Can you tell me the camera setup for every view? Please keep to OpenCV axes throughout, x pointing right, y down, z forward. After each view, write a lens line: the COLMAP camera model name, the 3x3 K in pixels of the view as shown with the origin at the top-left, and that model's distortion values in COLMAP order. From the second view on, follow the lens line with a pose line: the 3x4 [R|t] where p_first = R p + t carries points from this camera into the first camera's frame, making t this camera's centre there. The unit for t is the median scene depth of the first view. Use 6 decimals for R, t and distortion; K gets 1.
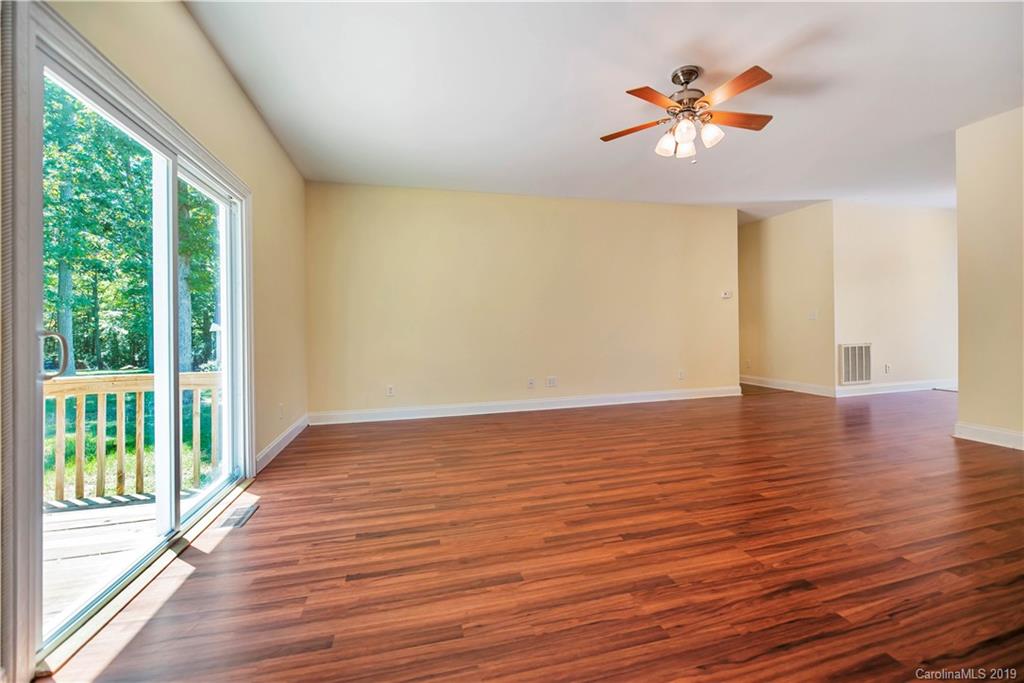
lens RADIAL K [[409.7, 0, 513.5], [0, 409.7, 334.3], [0, 0, 1]] dist [-0.016721, -0.000223]
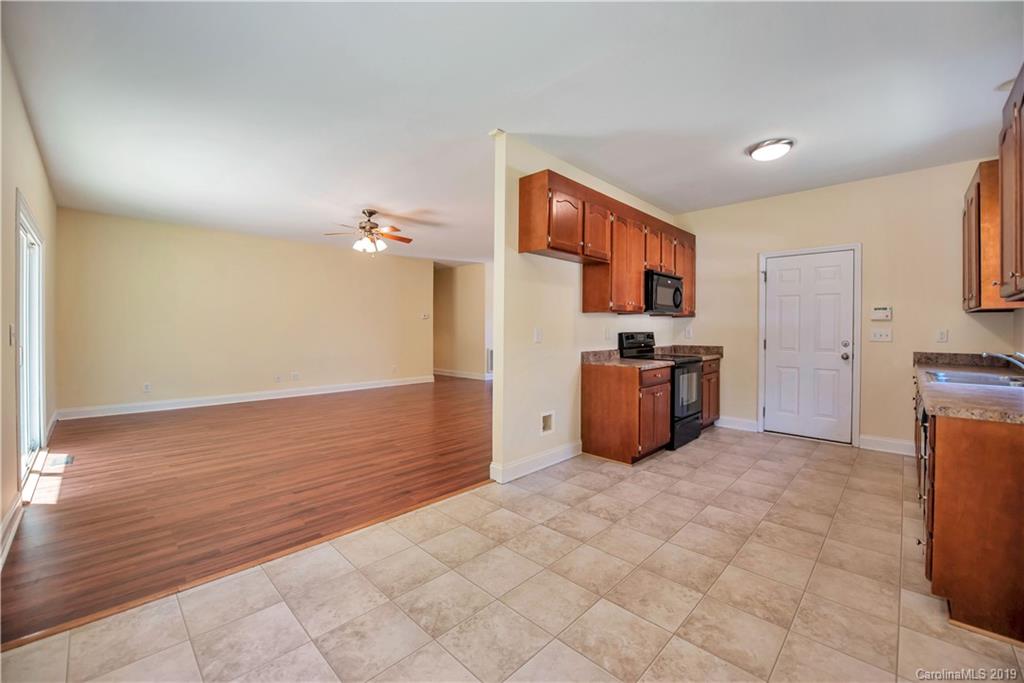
lens RADIAL K [[409.7, 0, 515.9], [0, 409.7, 337.1], [0, 0, 1]] dist [-0.016721, -0.000223]
pose [[0.849357, 0.012066, 0.527681, -0.001774], [-0.013360, 0.999910, -0.001360, -0.023631], [-0.527650, -0.005895, 0.849442, -0.523453]]
